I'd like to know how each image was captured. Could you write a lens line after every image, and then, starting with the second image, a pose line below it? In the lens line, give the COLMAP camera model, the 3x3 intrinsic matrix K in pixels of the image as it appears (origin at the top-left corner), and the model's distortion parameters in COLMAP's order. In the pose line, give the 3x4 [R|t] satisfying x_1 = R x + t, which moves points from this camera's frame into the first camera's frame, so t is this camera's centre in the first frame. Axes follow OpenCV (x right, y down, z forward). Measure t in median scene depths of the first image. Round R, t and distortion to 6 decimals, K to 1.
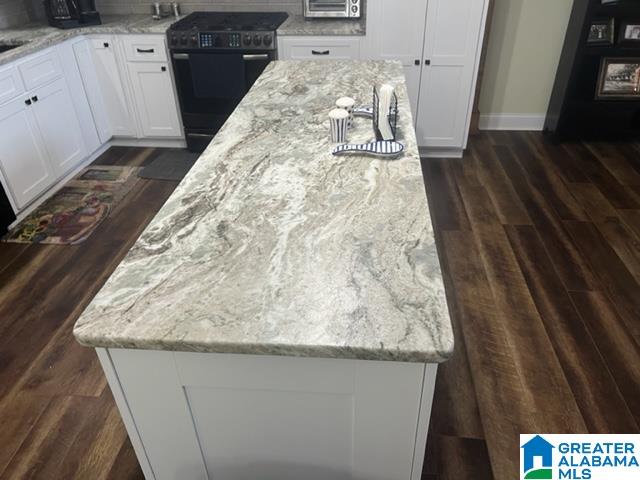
lens RADIAL K [[487.5, 0, 322.1], [0, 487.5, 239.8], [0, 0, 1]] dist [0.014541, 0.004079]
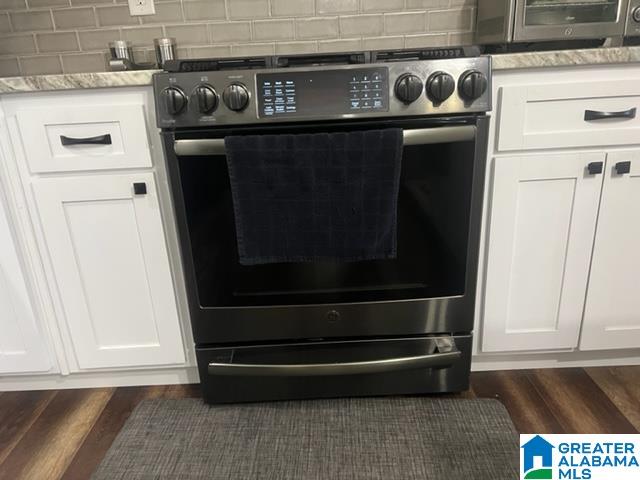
lens RADIAL K [[487.5, 0, 316.7], [0, 487.5, 240.2], [0, 0, 1]] dist [0.014541, 0.004079]
pose [[0.994524, -0.066968, 0.080239, -0.235677], [0.083427, 0.971118, -0.223541, -0.232175], [-0.062951, 0.229011, 0.971386, 0.681752]]
